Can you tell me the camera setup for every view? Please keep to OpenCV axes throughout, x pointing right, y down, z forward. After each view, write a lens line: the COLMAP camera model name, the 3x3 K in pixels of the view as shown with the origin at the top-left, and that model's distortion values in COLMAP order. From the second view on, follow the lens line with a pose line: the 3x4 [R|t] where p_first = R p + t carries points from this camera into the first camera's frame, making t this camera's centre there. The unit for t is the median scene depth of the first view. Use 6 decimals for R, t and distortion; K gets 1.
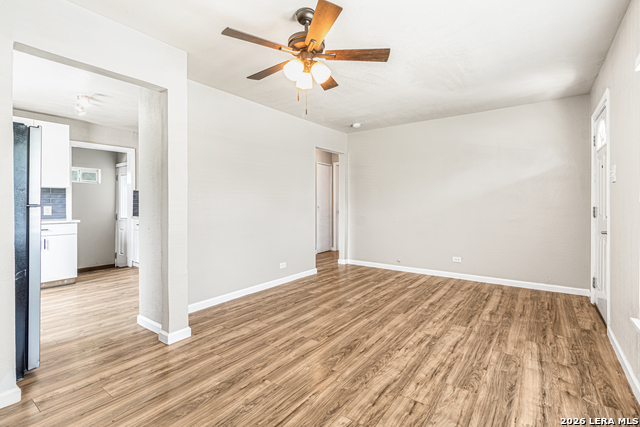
lens RADIAL K [[299.0, 0, 322.3], [0, 299.0, 205.8], [0, 0, 1]] dist [0.010241, -0.000544]
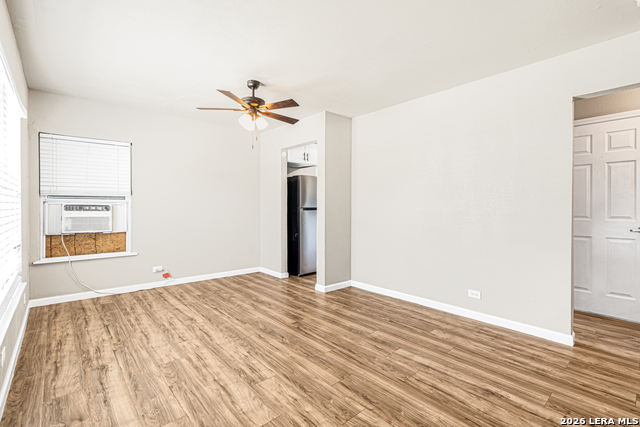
lens RADIAL K [[299.0, 0, 322.3], [0, 299.0, 205.8], [0, 0, 1]] dist [0.010241, -0.000544]
pose [[-0.215047, -0.005701, -0.976587, 1.127541], [-0.011947, 0.999923, -0.003206, -0.009016], [0.976531, 0.010978, -0.215098, 1.381336]]
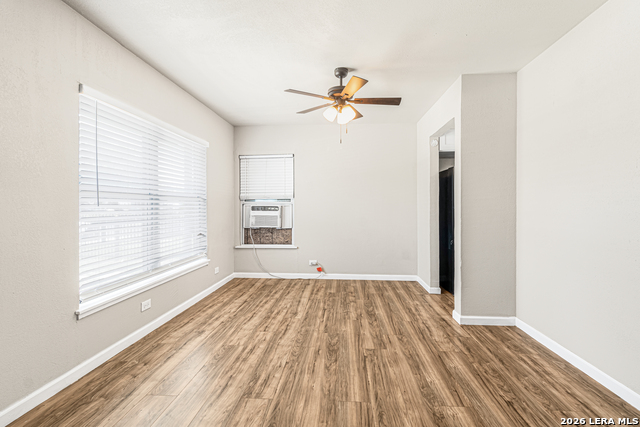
lens RADIAL K [[299.0, 0, 322.3], [0, 299.0, 205.8], [0, 0, 1]] dist [0.010241, -0.000544]
pose [[-0.847177, -0.000994, -0.531310, 0.630051], [-0.003025, 0.999991, 0.002953, -0.013822], [0.531302, 0.004109, -0.847172, 1.761550]]
